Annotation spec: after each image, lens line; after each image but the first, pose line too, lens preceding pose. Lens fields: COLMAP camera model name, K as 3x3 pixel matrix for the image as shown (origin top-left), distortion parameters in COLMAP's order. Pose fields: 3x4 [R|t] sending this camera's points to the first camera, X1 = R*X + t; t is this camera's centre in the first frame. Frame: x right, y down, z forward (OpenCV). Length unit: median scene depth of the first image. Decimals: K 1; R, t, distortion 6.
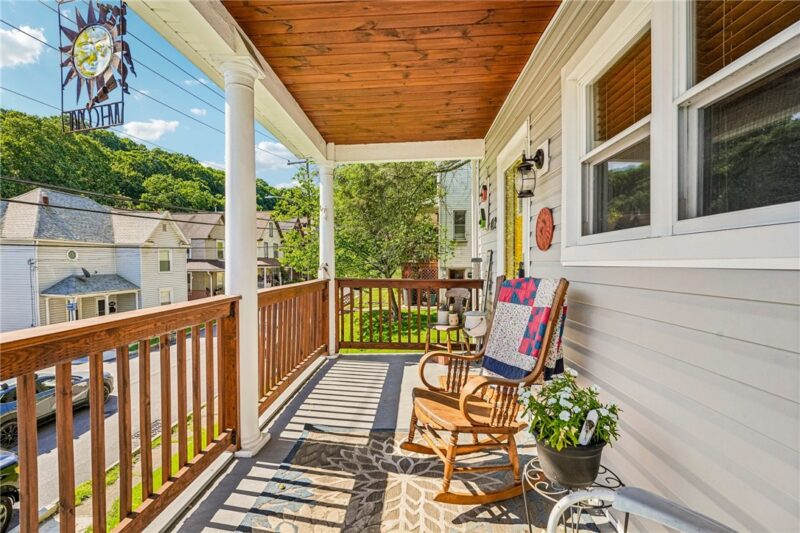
lens RADIAL K [[365.3, 0, 399.7], [0, 365.3, 265.7], [0, 0, 1]] dist [0.000758, 0.000027]
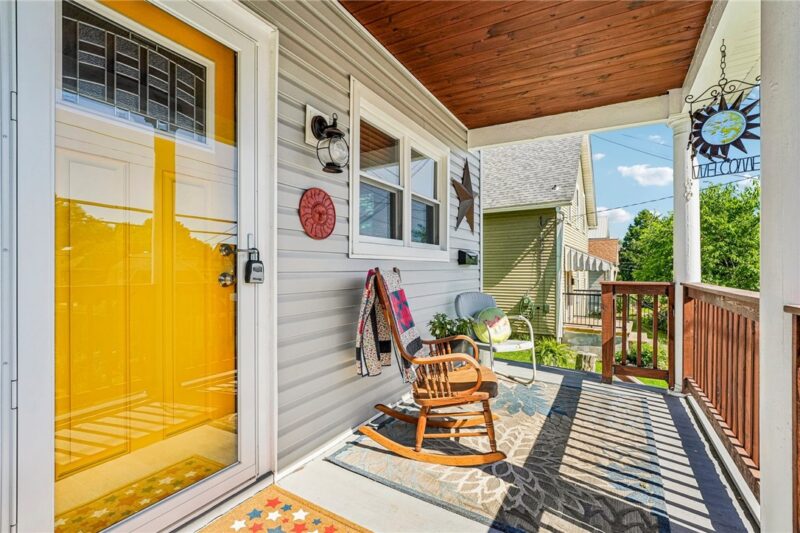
lens RADIAL K [[365.3, 0, 398.7], [0, 365.3, 268.7], [0, 0, 1]] dist [0.000758, 0.000027]
pose [[-0.879406, 0.001824, 0.476069, -0.211584], [0.006152, 0.999953, 0.007533, 0.026137], [-0.476033, 0.009554, -0.879376, 2.073929]]
